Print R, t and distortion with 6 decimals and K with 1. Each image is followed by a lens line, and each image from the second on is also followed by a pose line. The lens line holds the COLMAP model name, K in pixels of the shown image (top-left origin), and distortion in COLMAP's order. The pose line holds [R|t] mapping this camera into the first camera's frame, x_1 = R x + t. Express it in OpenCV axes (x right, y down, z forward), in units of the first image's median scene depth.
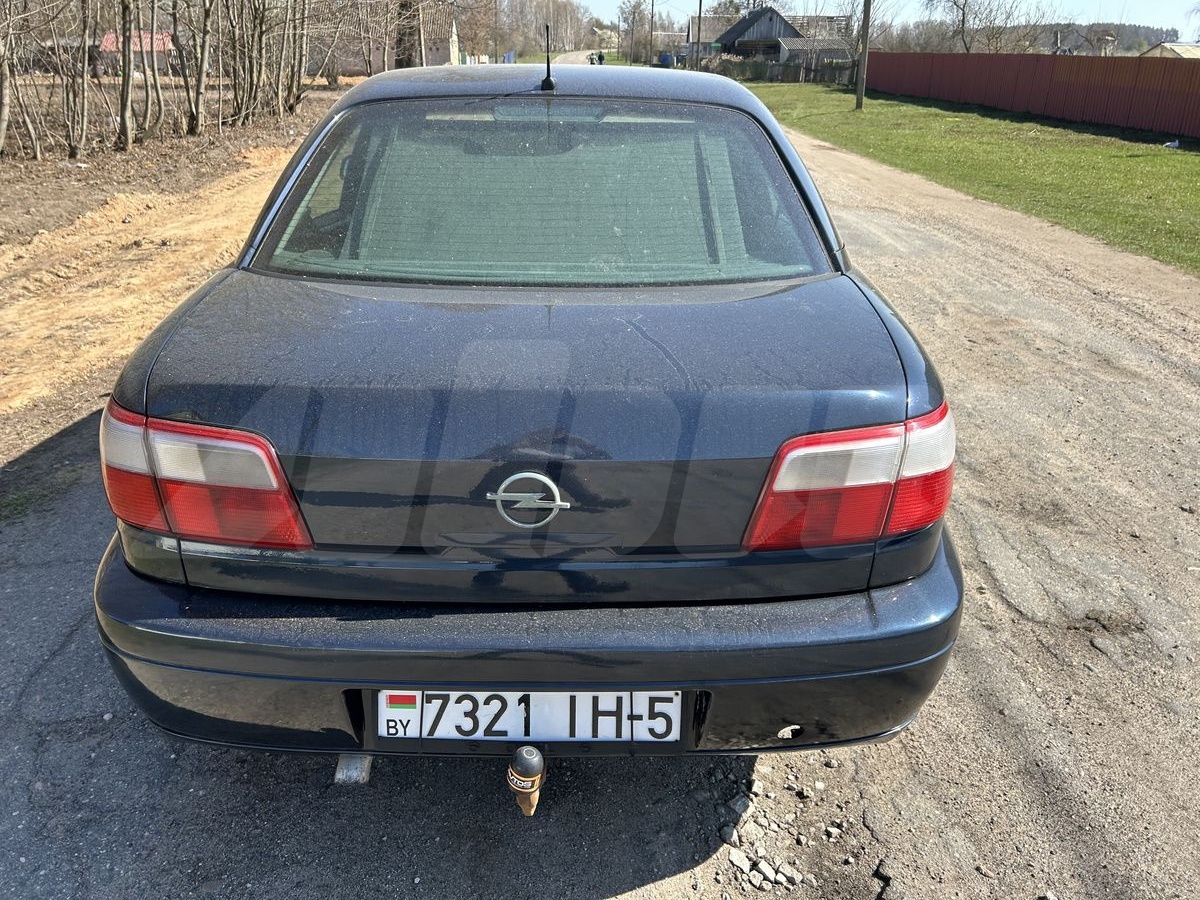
lens RADIAL K [[941.1, 0, 600.0], [0, 941.1, 450.0], [0, 0, 1]] dist [0.024367, 0.004882]
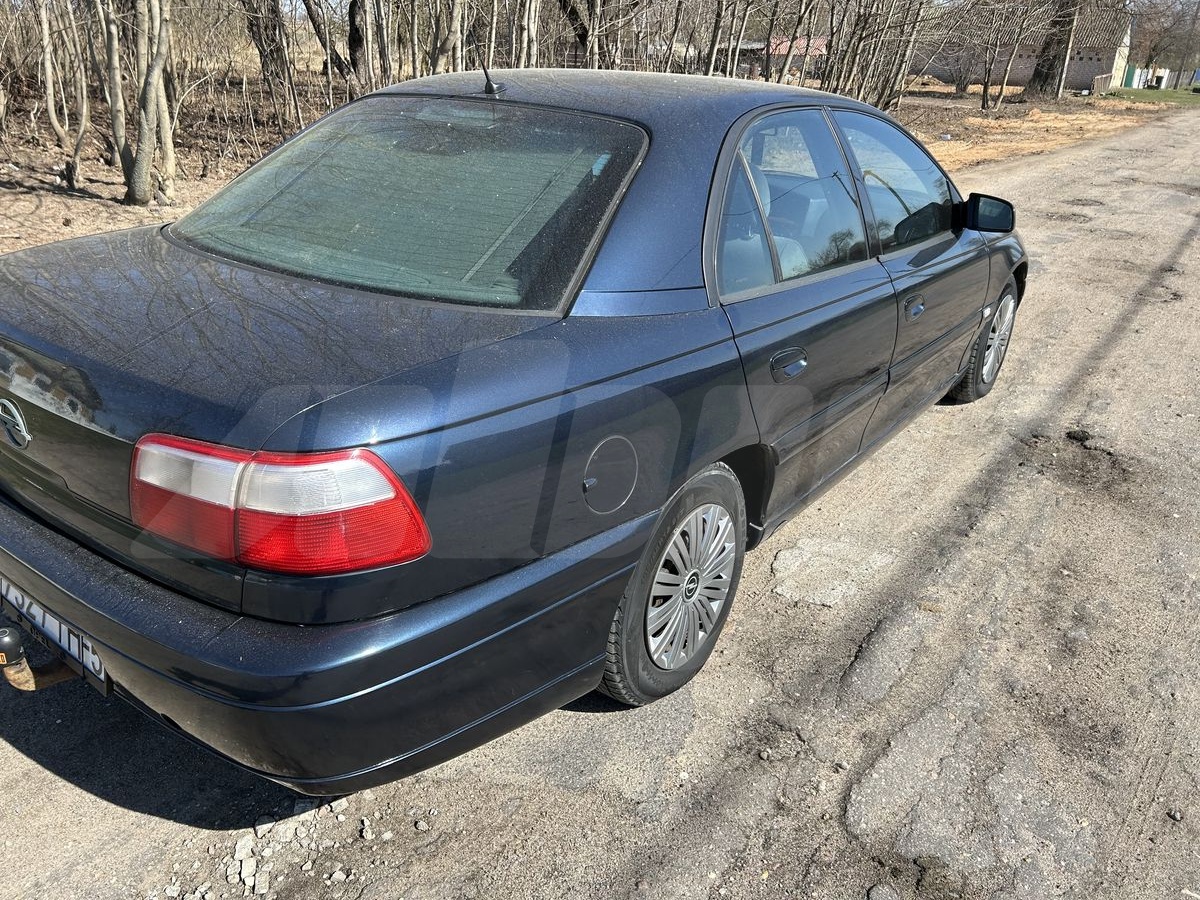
lens RADIAL K [[941.1, 0, 600.0], [0, 941.1, 450.0], [0, 0, 1]] dist [0.024367, 0.004882]
pose [[0.779067, 0.267310, -0.567098, 0.662867], [-0.270637, 0.959319, 0.080394, -0.118086], [0.565518, 0.090845, 0.819718, 0.248374]]
